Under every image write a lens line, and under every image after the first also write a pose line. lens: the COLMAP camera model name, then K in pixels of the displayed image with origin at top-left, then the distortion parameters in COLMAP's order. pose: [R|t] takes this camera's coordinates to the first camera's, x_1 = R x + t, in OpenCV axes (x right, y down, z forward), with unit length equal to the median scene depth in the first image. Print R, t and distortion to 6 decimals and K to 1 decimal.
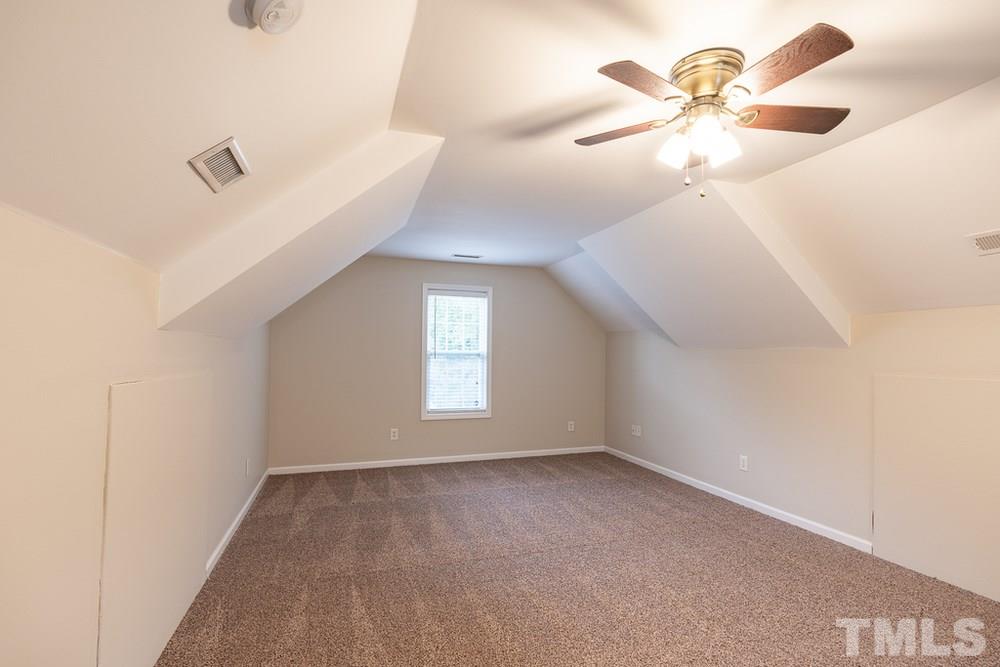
lens RADIAL K [[458.2, 0, 499.1], [0, 458.2, 348.3], [0, 0, 1]] dist [-0.011615, 0.002880]
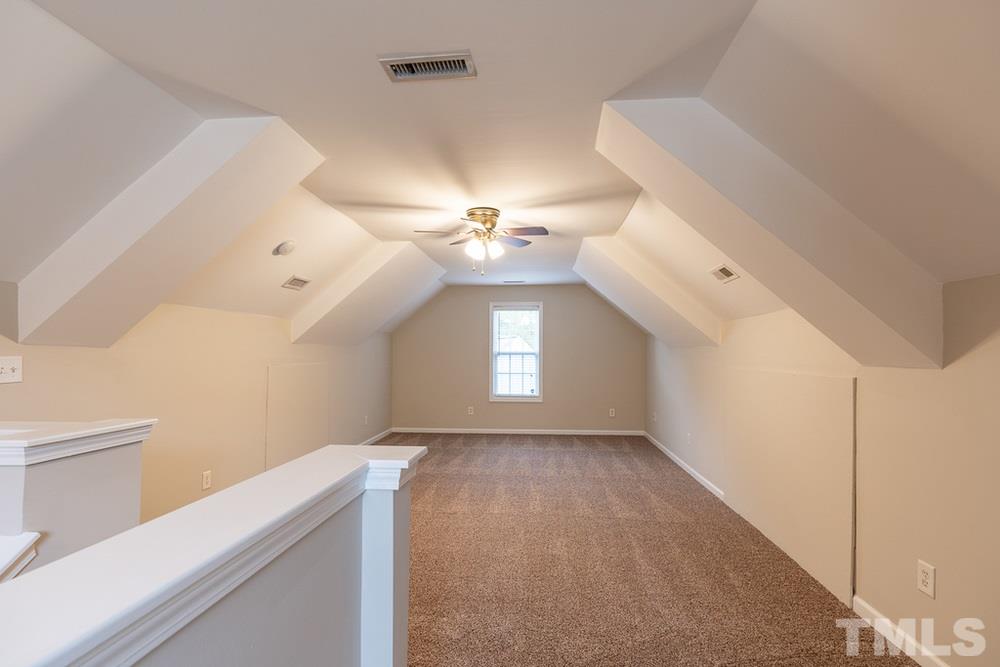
lens RADIAL K [[458.2, 0, 501.0], [0, 458.2, 336.0], [0, 0, 1]] dist [-0.011615, 0.002880]
pose [[0.924416, -0.019051, -0.380908, 0.388691], [0.007670, 0.999478, -0.031374, 0.003187], [0.381307, 0.026082, 0.924080, -0.263390]]
